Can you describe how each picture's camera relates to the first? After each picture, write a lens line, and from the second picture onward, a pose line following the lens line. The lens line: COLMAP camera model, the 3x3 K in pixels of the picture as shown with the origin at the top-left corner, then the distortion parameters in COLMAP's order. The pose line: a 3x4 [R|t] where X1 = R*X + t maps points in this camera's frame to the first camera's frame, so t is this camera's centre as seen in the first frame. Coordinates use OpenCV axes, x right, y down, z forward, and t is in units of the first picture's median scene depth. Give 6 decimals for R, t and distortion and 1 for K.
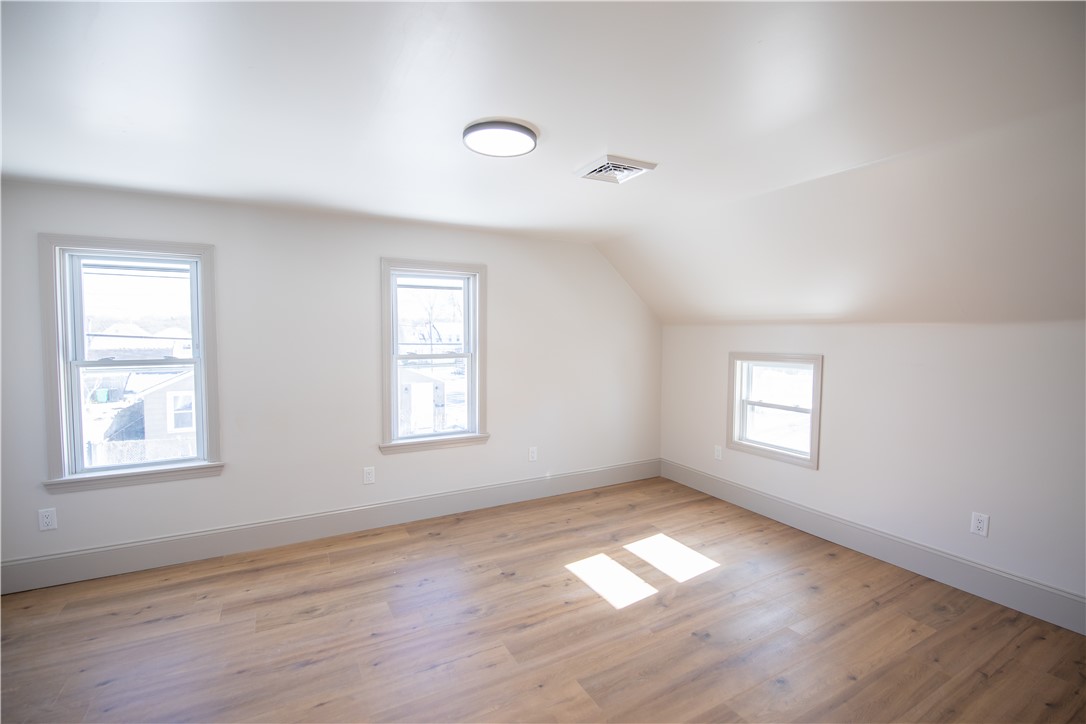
lens RADIAL K [[499.6, 0, 549.9], [0, 499.6, 355.2], [0, 0, 1]] dist [-0.004172, -0.008016]
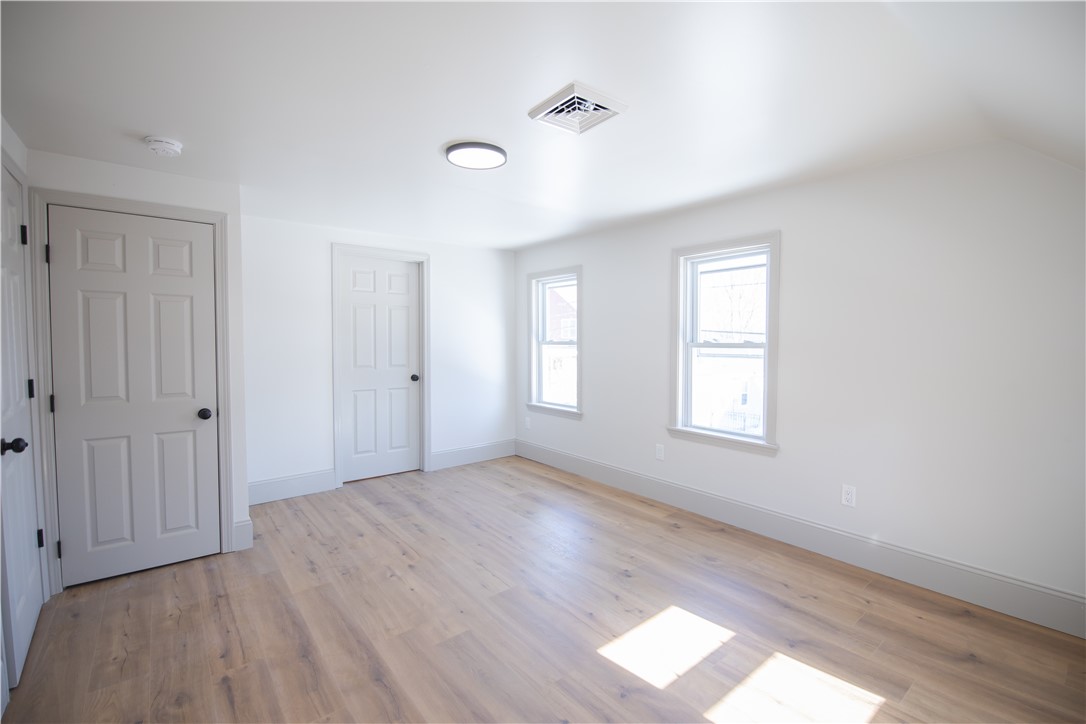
lens RADIAL K [[499.6, 0, 543.7], [0, 499.6, 363.3], [0, 0, 1]] dist [-0.004172, -0.008016]
pose [[0.129379, 0.048461, -0.990410, 0.678890], [-0.040783, 0.998220, 0.043515, 0.009986], [0.990756, 0.034762, 0.131125, 0.601117]]
